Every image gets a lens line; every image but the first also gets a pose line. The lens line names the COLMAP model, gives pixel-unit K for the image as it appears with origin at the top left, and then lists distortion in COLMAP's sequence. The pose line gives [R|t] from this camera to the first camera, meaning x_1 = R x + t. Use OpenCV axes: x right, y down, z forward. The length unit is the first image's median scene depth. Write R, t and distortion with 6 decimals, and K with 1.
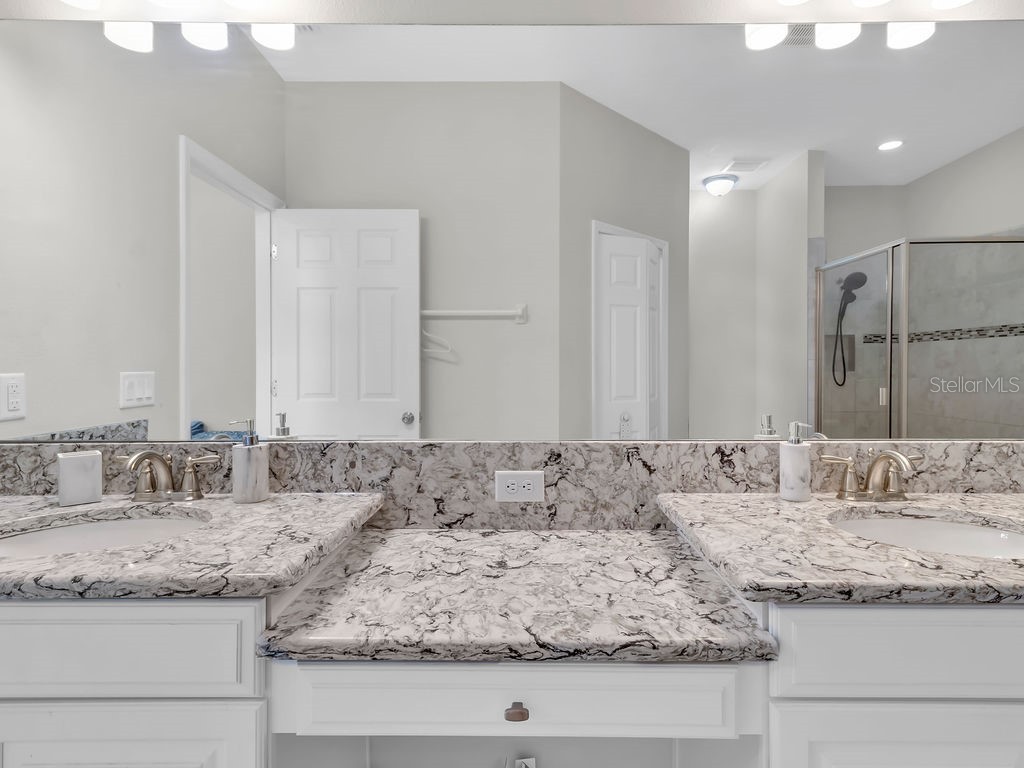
lens RADIAL K [[548.9, 0, 519.8], [0, 548.9, 386.2], [0, 0, 1]] dist [0.004912, -0.000604]
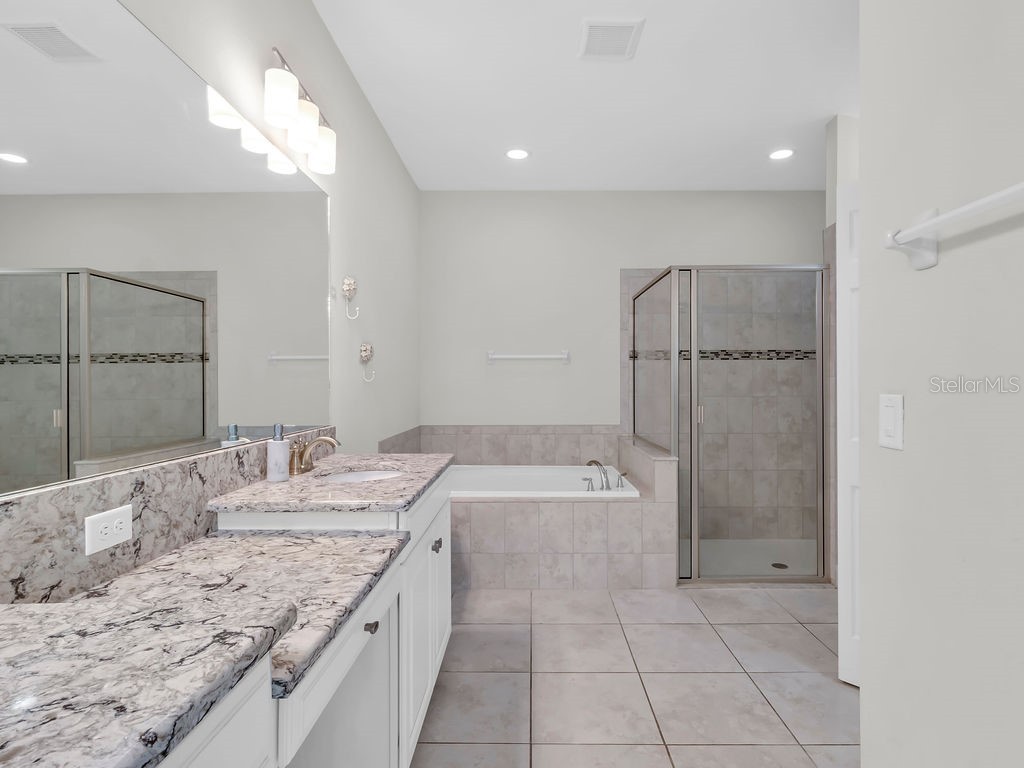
lens RADIAL K [[548.9, 0, 519.8], [0, 548.9, 386.2], [0, 0, 1]] dist [0.004912, -0.000604]
pose [[0.007474, -0.005716, 0.999956, -0.848880], [0.048556, 0.998806, 0.005346, -0.012175], [-0.998792, 0.048514, 0.007743, 0.346873]]
